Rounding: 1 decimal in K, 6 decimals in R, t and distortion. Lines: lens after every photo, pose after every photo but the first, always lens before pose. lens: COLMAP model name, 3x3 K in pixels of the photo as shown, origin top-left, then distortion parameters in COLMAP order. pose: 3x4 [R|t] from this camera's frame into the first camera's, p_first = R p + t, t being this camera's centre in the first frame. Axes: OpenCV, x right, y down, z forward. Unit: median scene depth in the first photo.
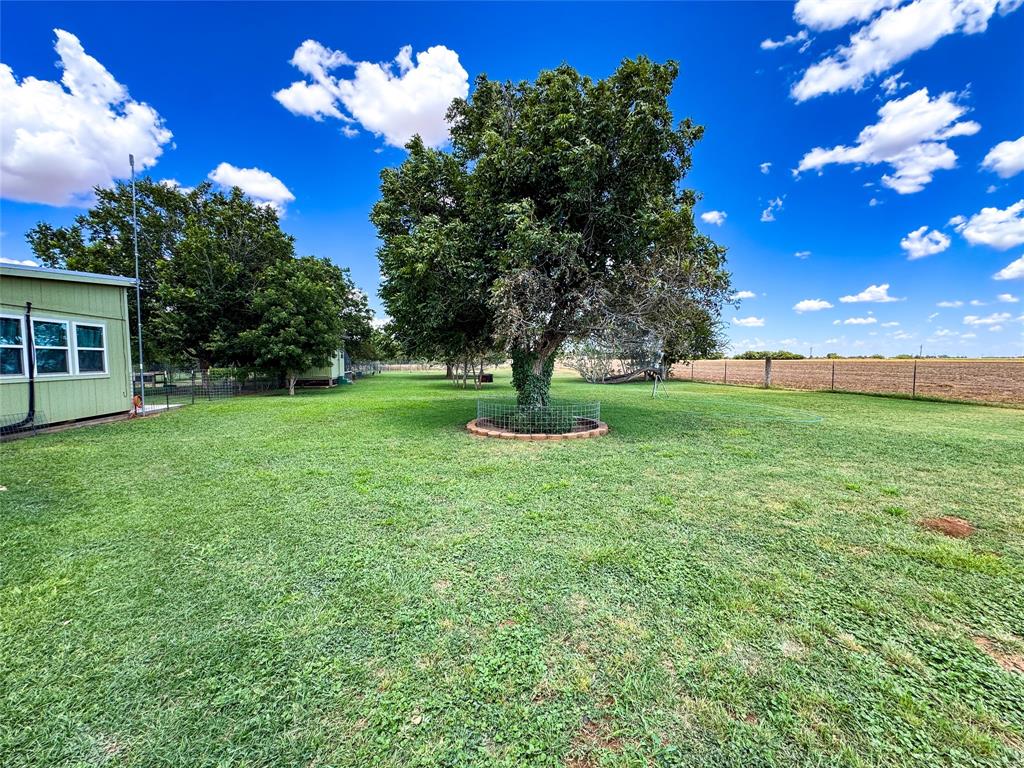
lens RADIAL K [[412.9, 0, 512.0], [0, 412.9, 384.0], [0, 0, 1]] dist [-0.000639, 0.000026]
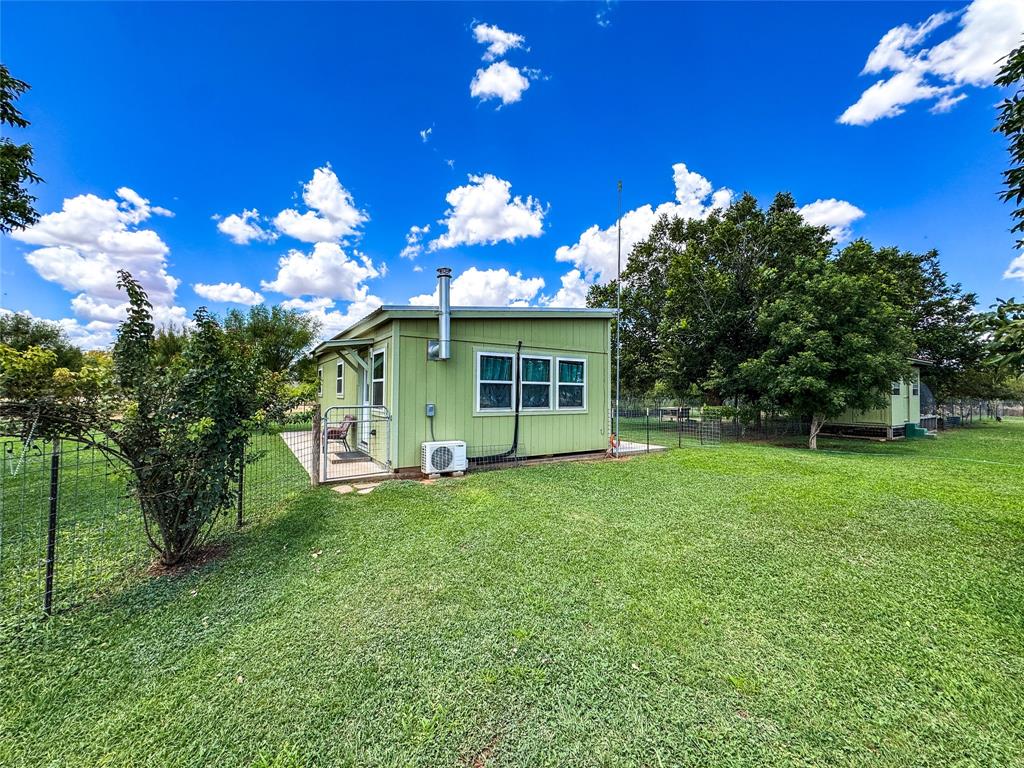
lens RADIAL K [[403.4, 0, 512.0], [0, 403.4, 384.0], [0, 0, 1]] dist [-0.000150, -0.000148]
pose [[0.372721, -0.012892, -0.927854, -0.169014], [-0.065661, 0.997031, -0.040229, -0.035431], [0.925617, 0.075918, 0.370768, 0.492022]]
